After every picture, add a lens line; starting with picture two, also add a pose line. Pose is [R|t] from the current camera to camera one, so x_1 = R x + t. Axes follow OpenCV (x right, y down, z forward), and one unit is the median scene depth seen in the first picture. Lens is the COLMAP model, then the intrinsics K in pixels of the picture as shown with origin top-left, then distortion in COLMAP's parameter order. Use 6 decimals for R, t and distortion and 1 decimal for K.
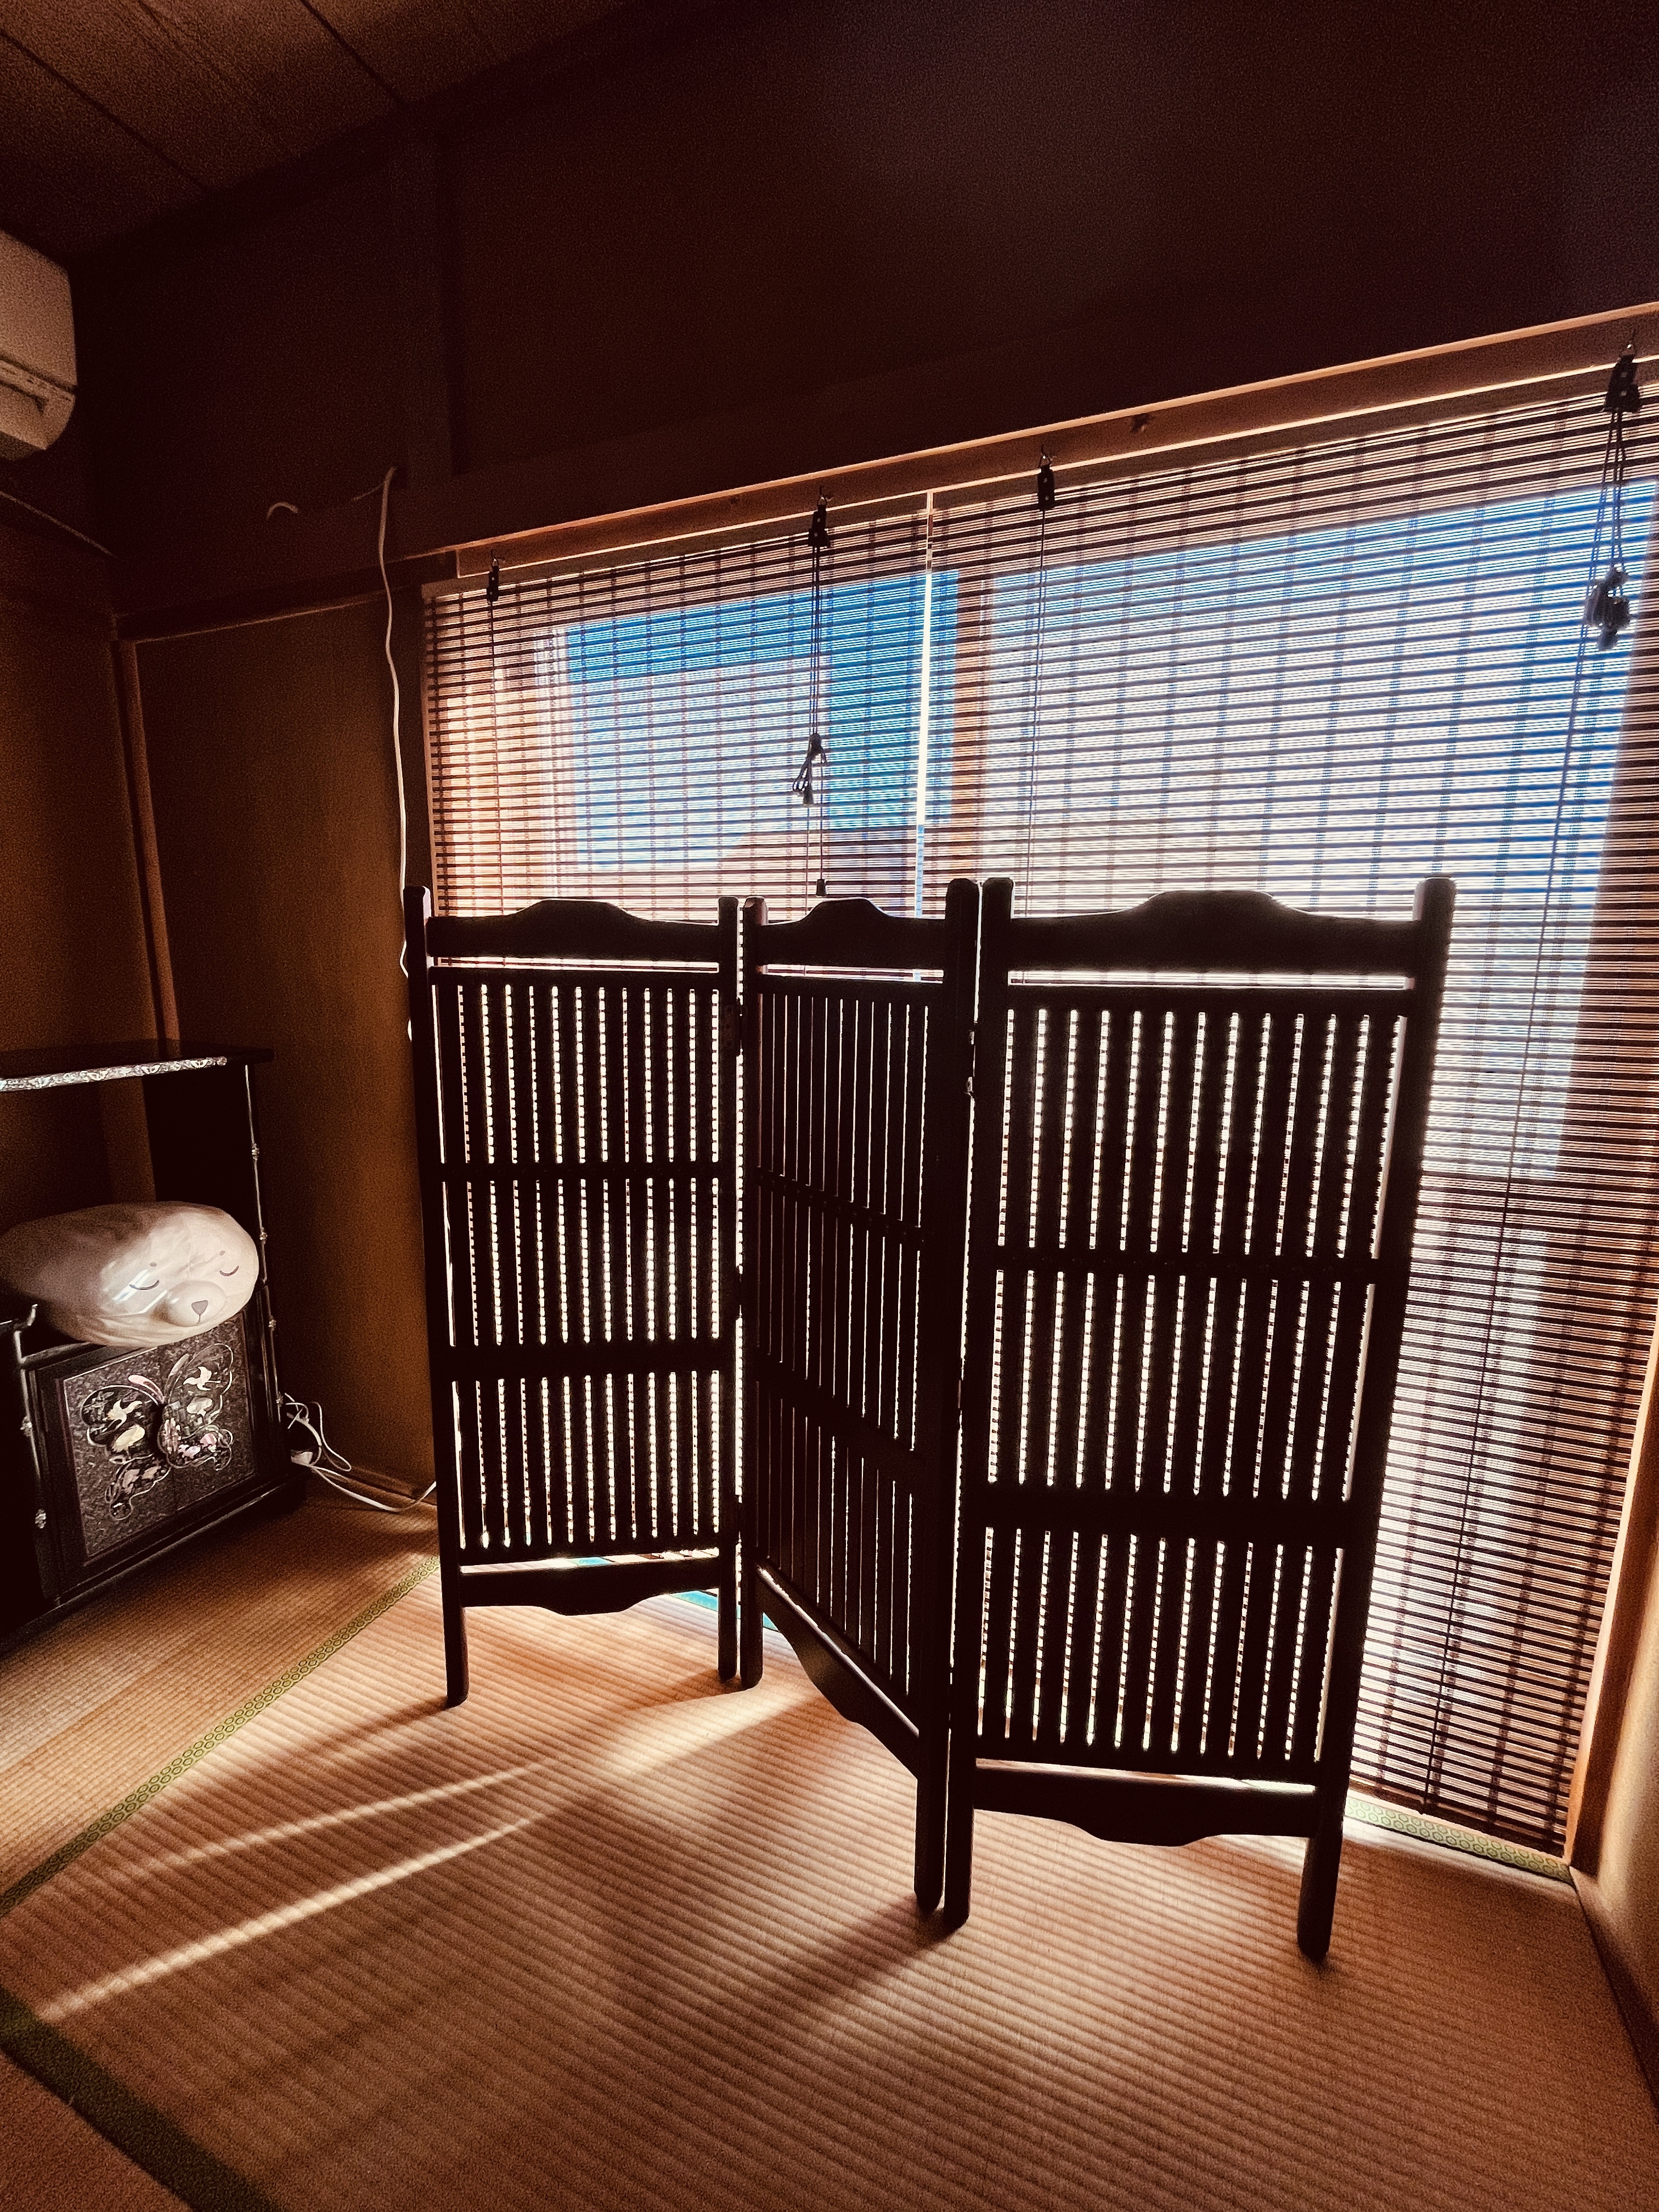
lens RADIAL K [[895.5, 0, 823.6], [0, 895.5, 1100.6], [0, 0, 1]] dist [-0.002296, 0.000280]
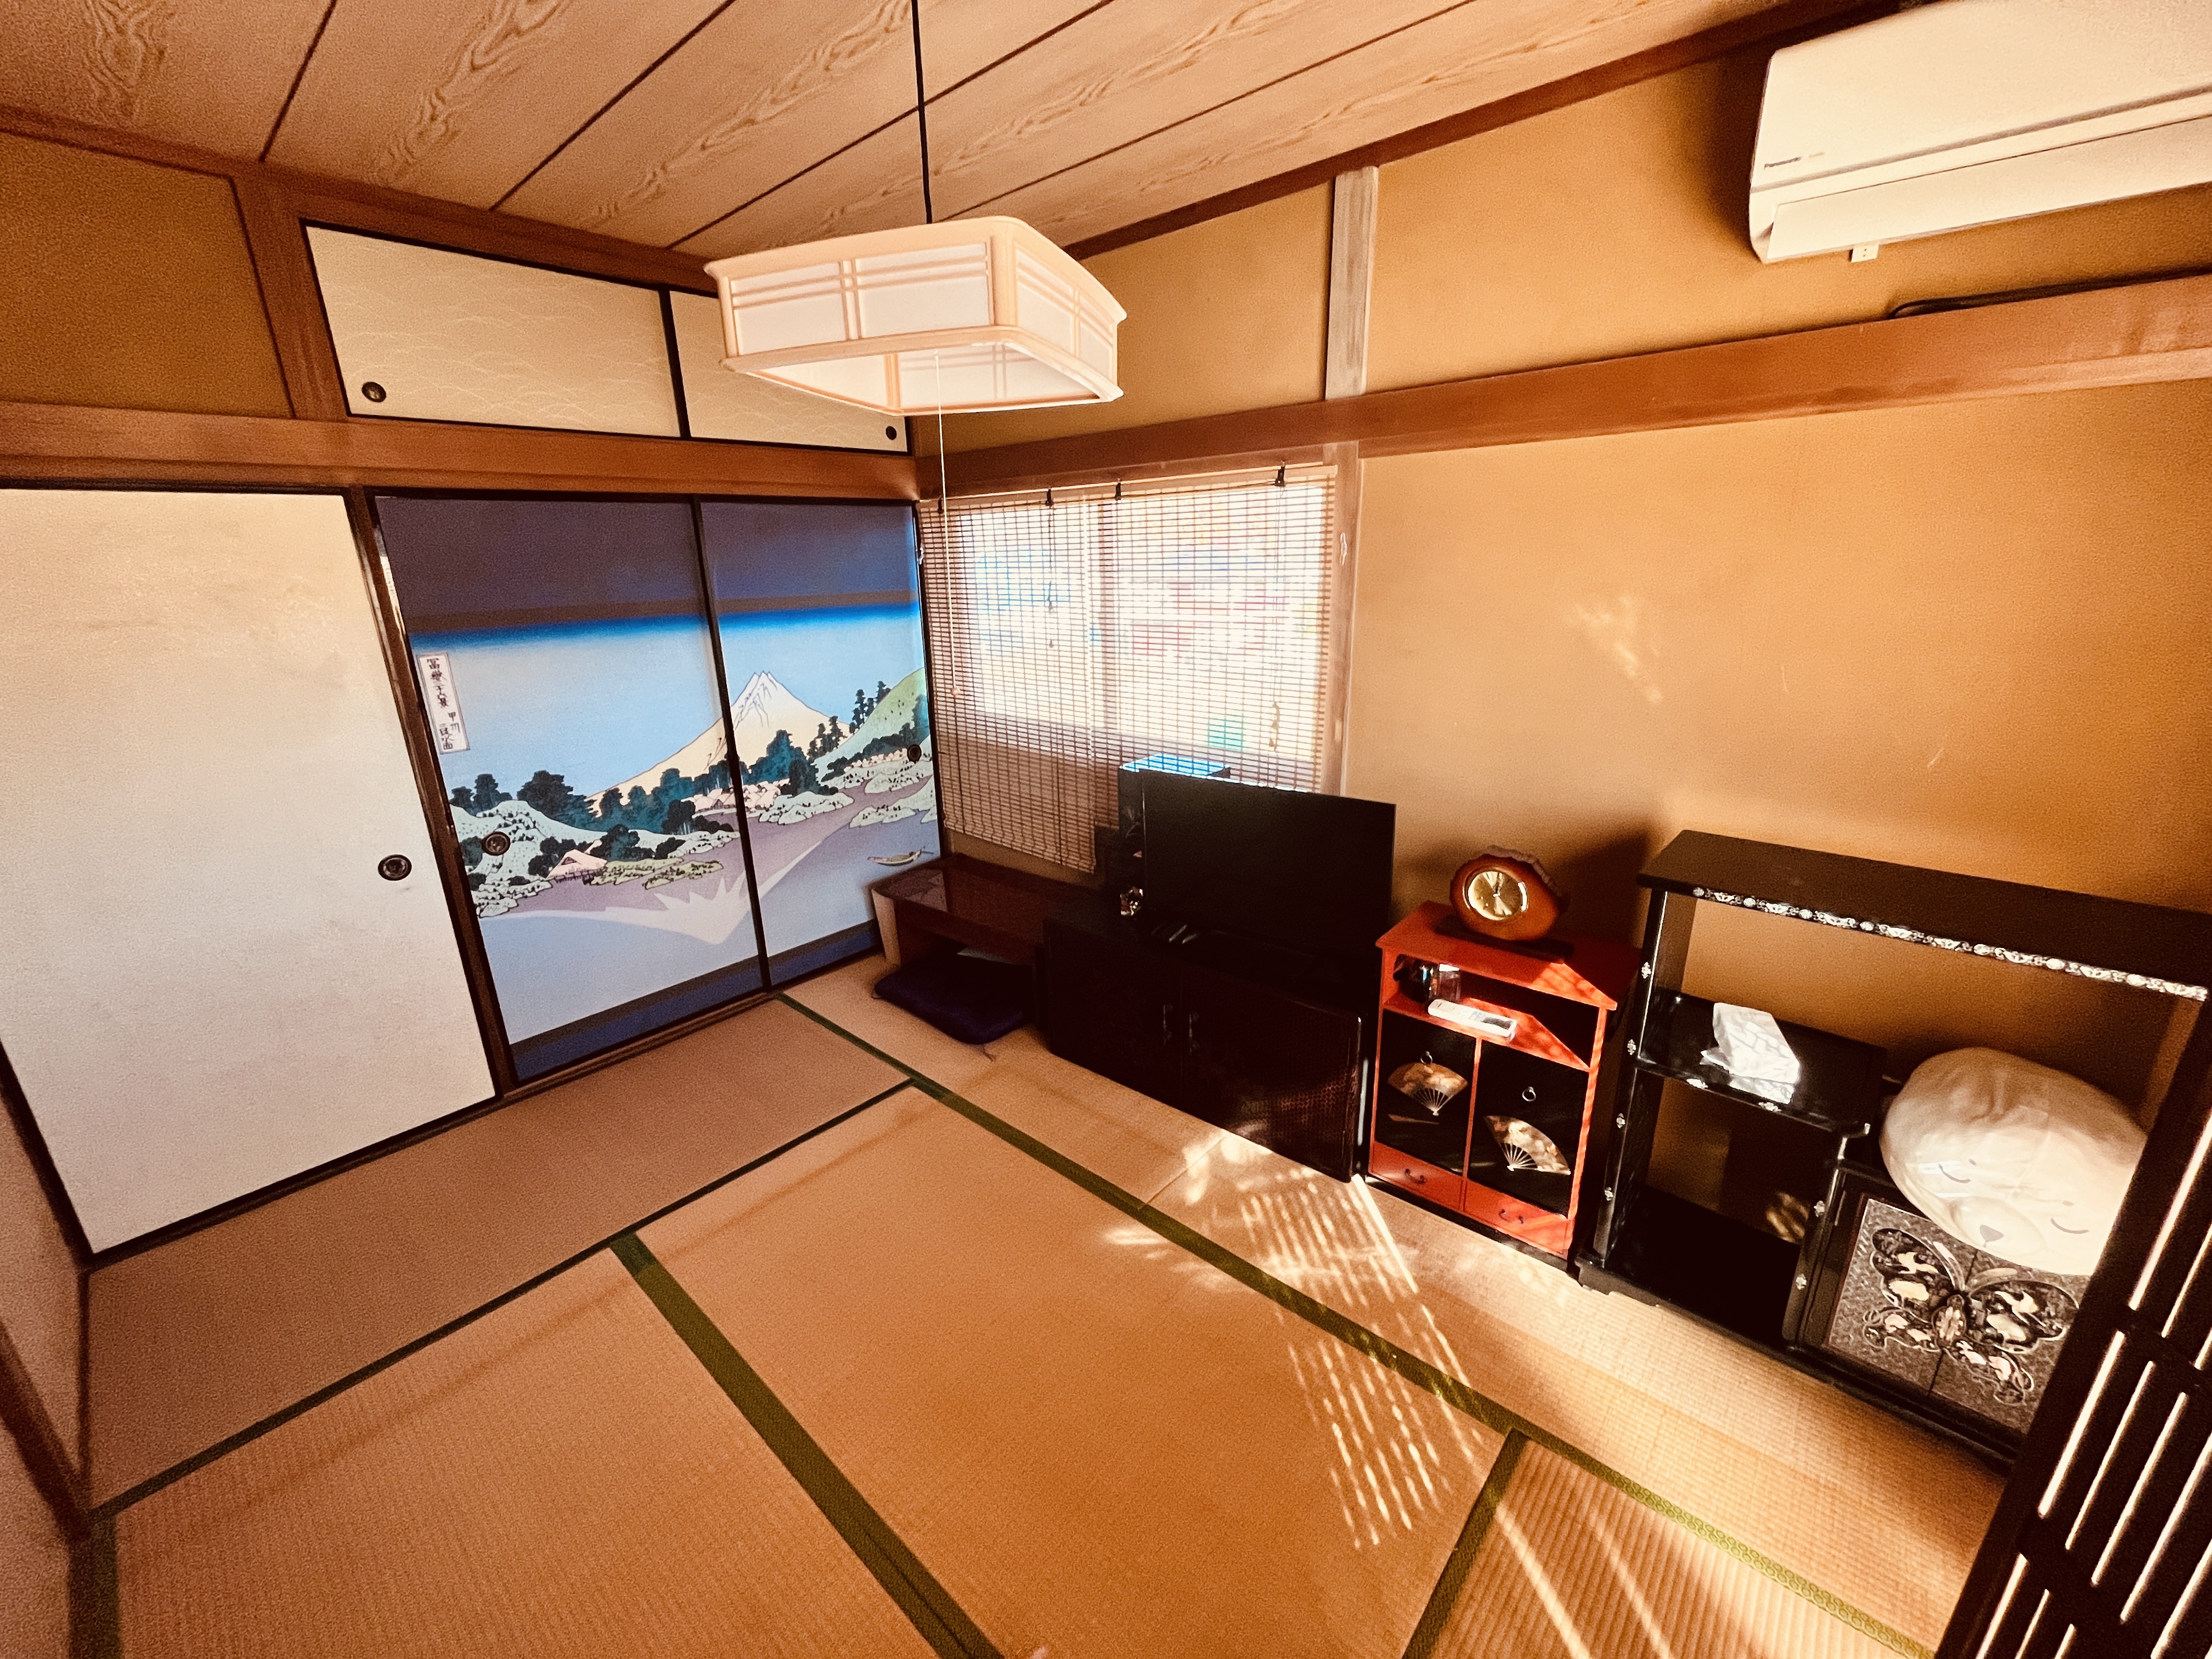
lens RADIAL K [[895.5, 0, 1101.5], [0, 895.5, 830.6], [0, 0, 1]] dist [-0.002296, 0.000280]
pose [[-0.320486, 0.283586, -0.903807, 0.320297], [-0.133033, 0.931204, 0.339355, -0.390572], [0.937865, 0.228995, -0.260711, 0.389252]]
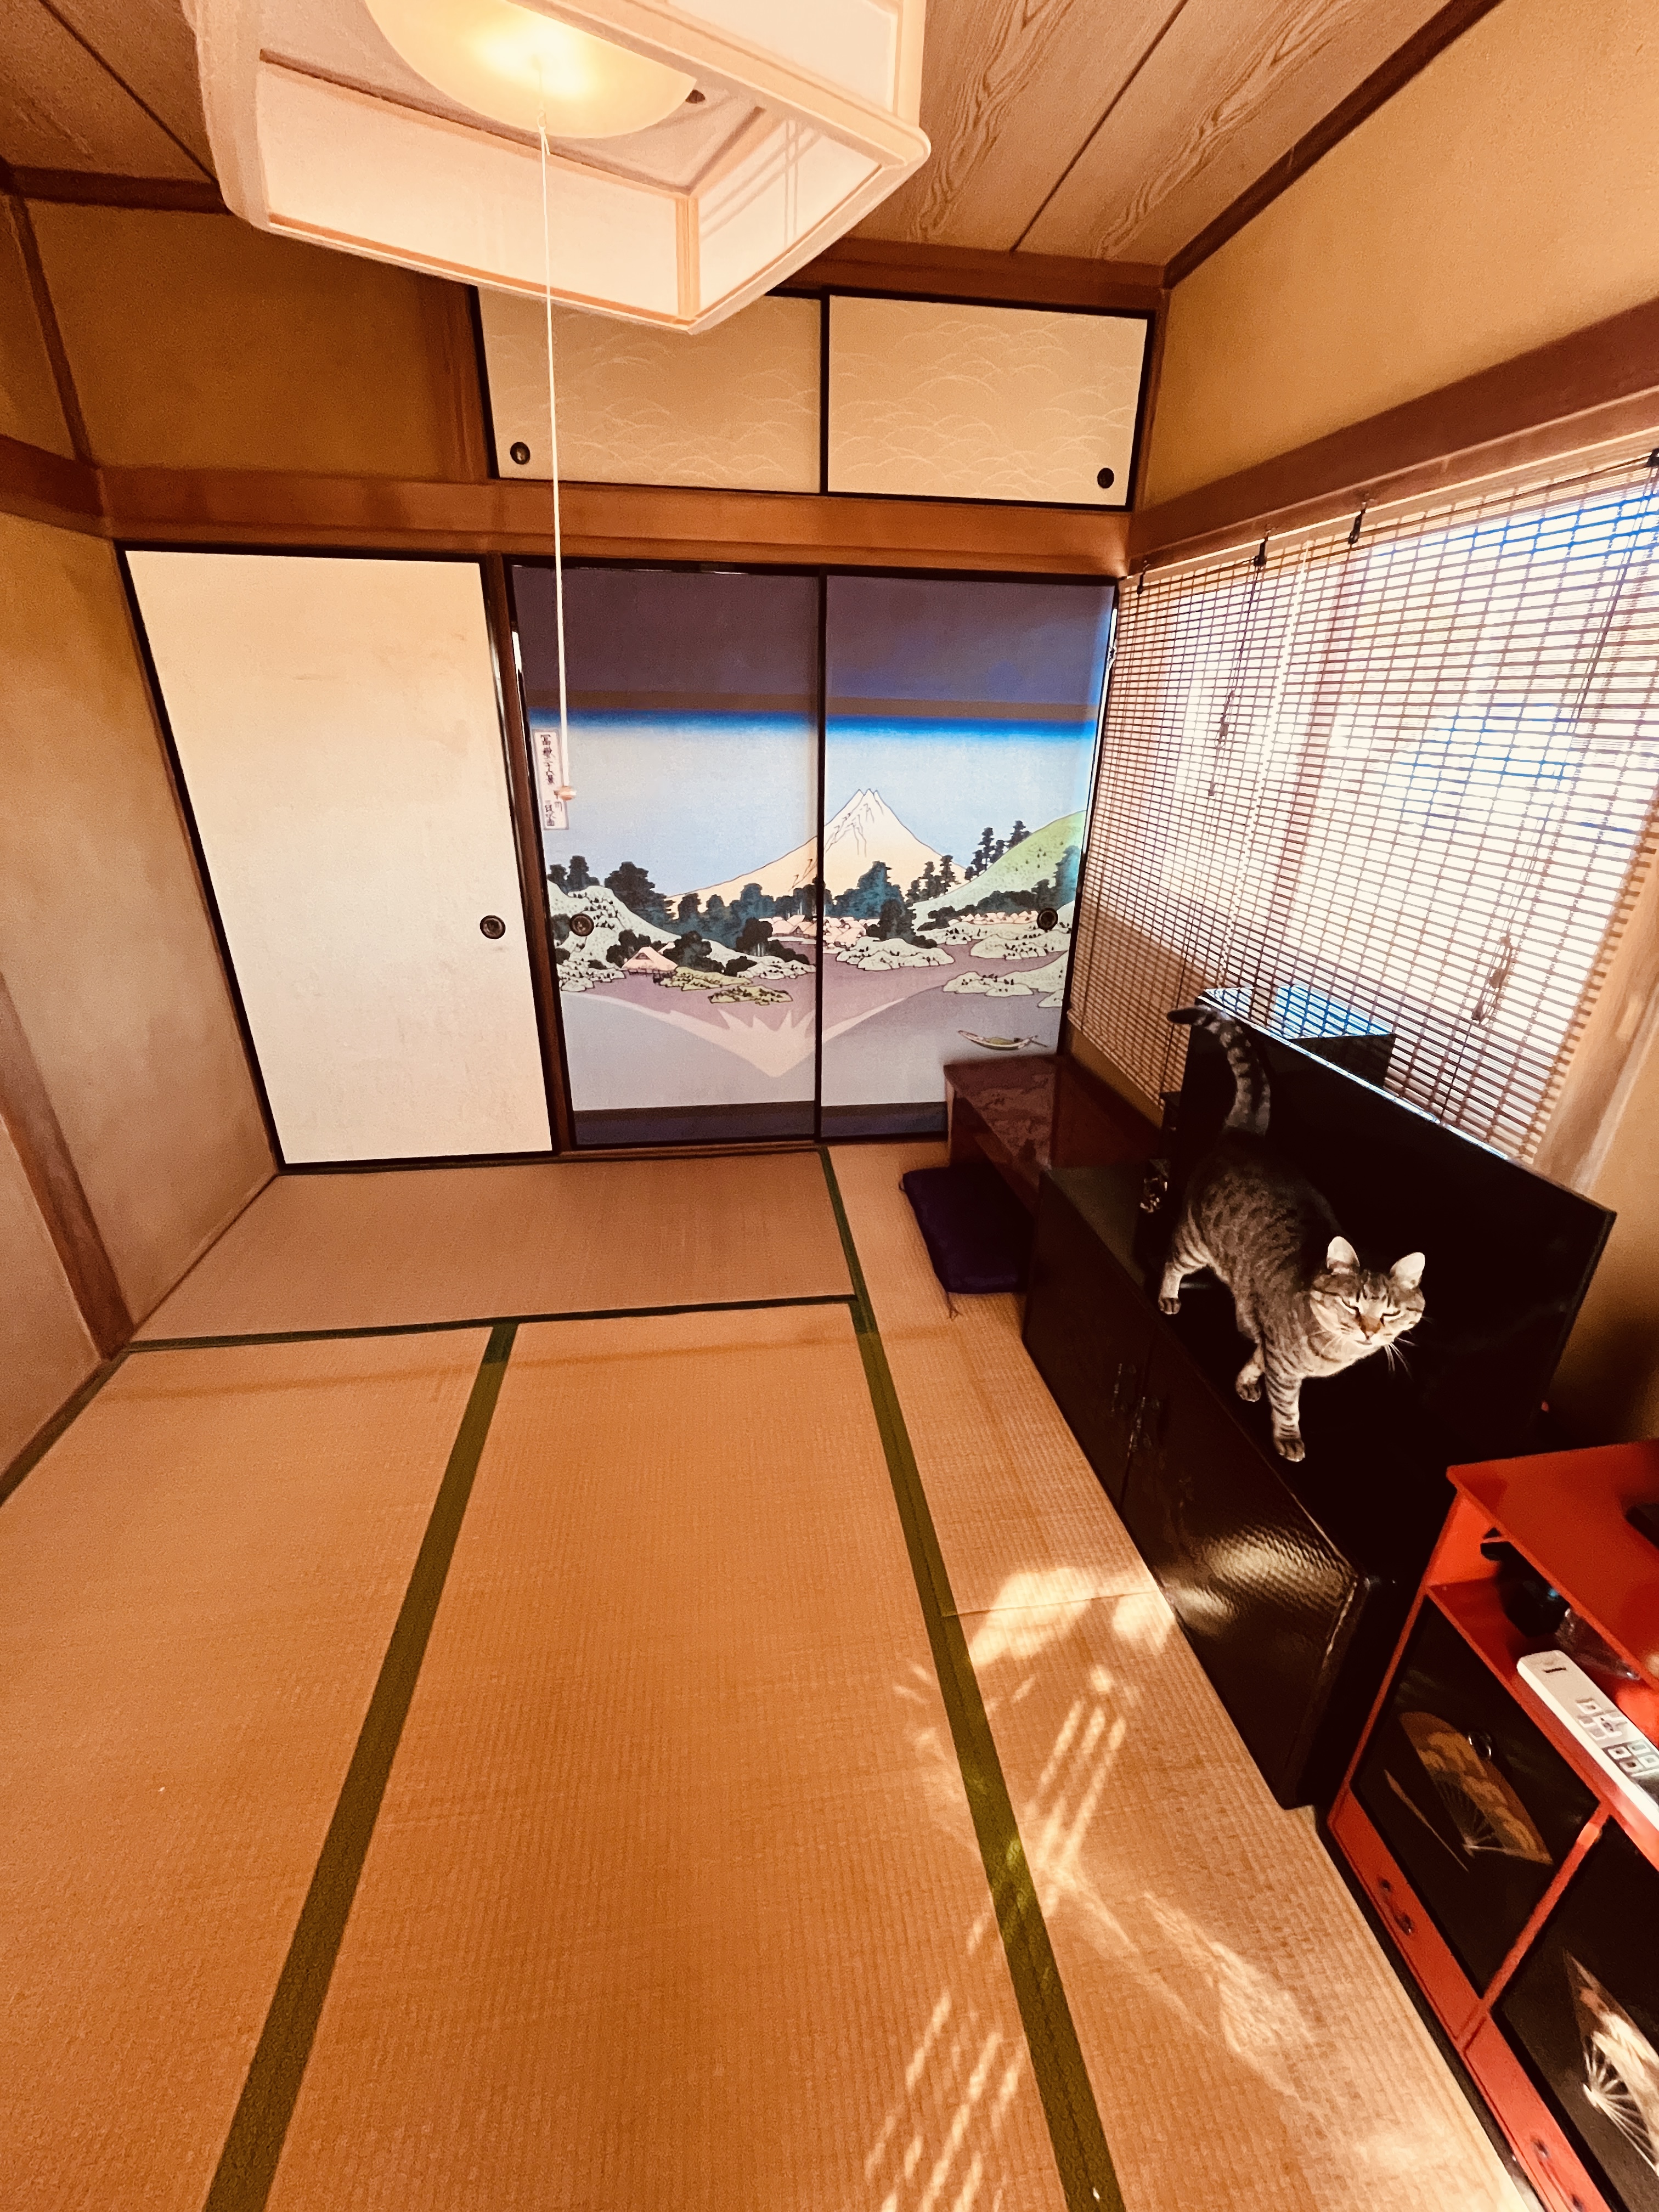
lens RADIAL K [[895.5, 0, 839.2], [0, 895.5, 1104.1], [0, 0, 1]] dist [-0.002296, 0.000280]
pose [[-0.855514, 0.192158, -0.480803, -0.524972], [-0.109039, 0.840900, 0.530092, -0.327244], [0.506168, 0.505928, -0.698449, 0.606004]]
